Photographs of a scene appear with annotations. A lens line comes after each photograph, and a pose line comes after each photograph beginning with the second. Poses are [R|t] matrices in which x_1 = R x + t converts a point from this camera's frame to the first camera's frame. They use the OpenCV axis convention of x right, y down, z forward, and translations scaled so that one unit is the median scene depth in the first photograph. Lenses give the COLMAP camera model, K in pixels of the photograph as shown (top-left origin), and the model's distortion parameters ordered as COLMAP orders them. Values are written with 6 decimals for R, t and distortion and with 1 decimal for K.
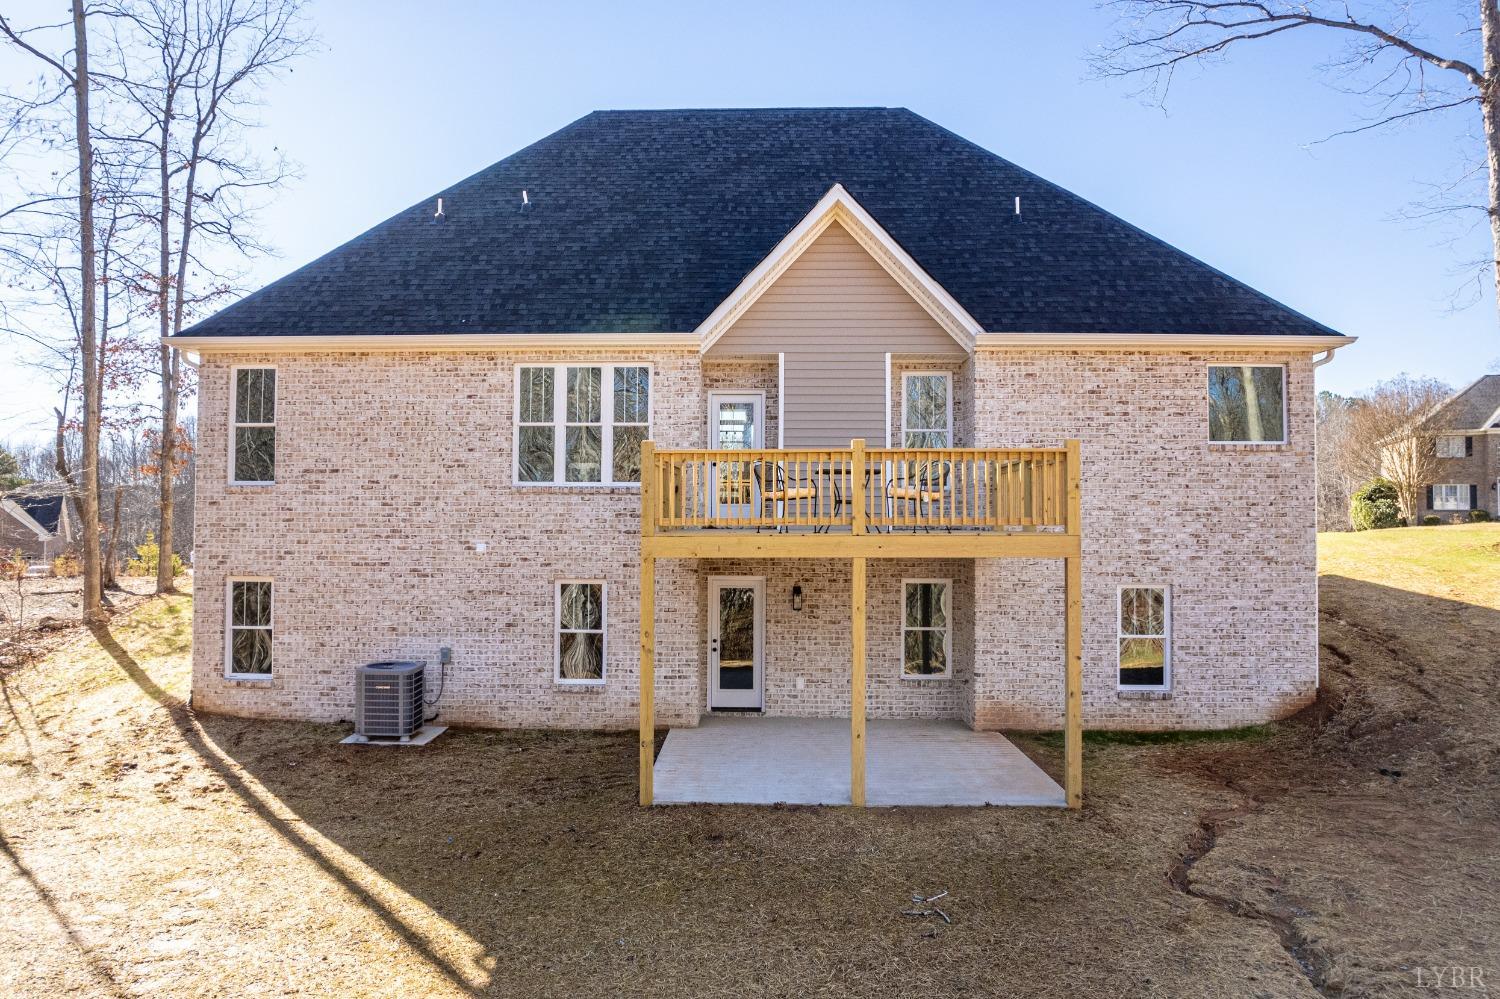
lens RADIAL K [[955.5, 0, 752.6], [0, 955.5, 494.4], [0, 0, 1]] dist [-0.034579, 0.013986]
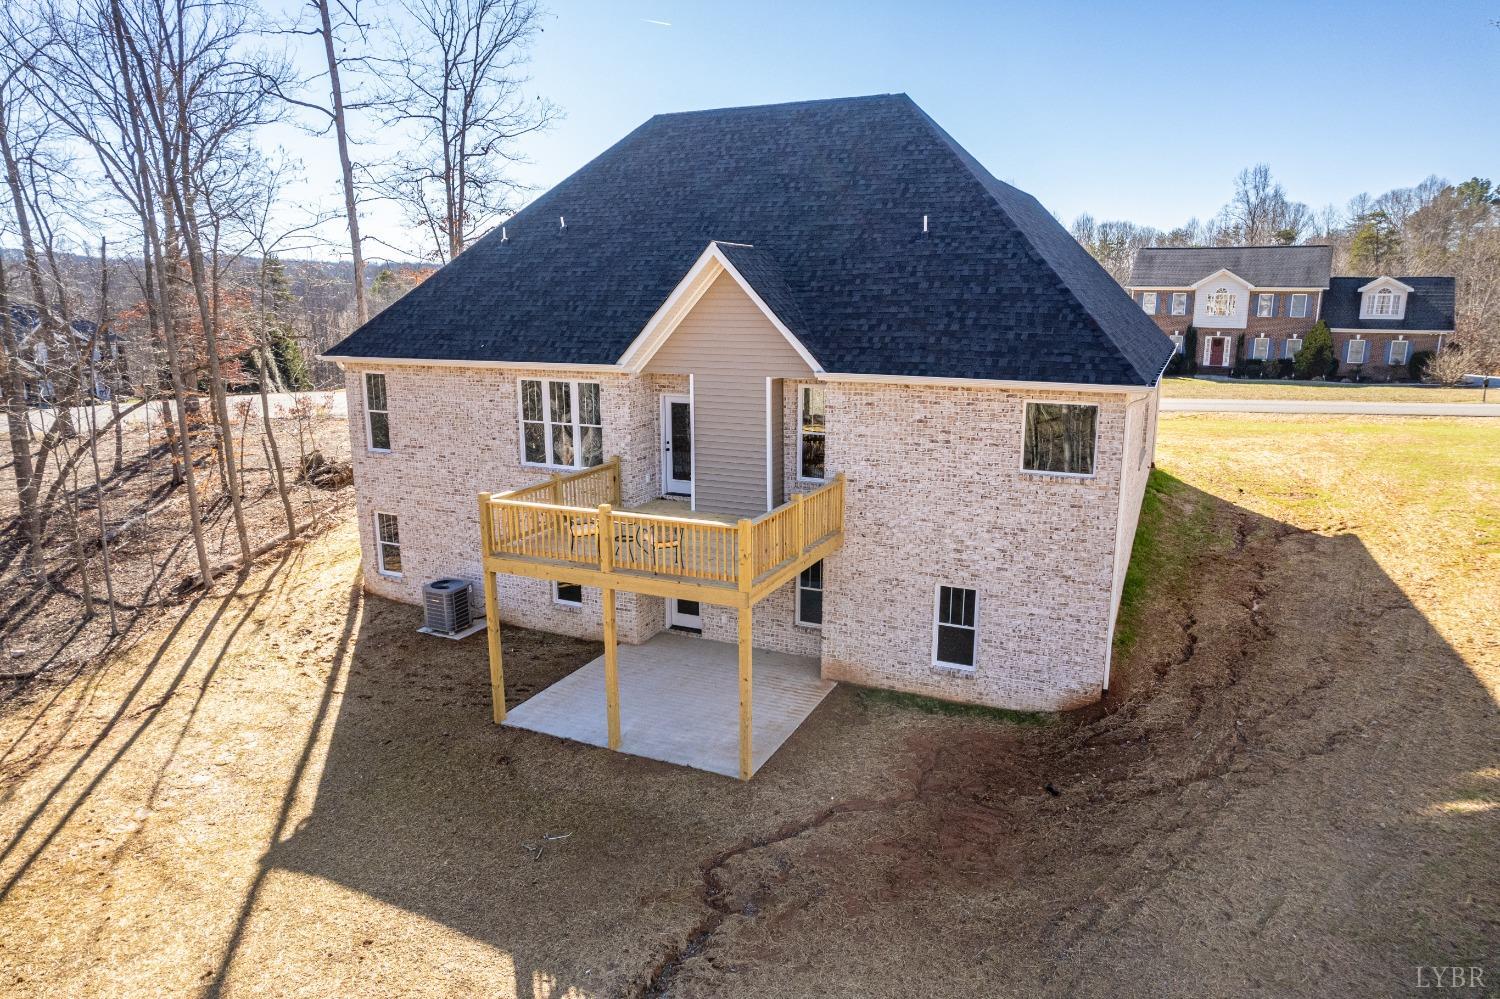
lens RADIAL K [[827.0, 0, 754.5], [0, 827.0, 502.4], [0, 0, 1]] dist [-0.031816, -0.004937]
pose [[0.938206, 0.071831, -0.338542, 0.515911], [0.002793, 0.976620, 0.214956, -0.227972], [0.346067, -0.202618, 0.916070, -0.007967]]
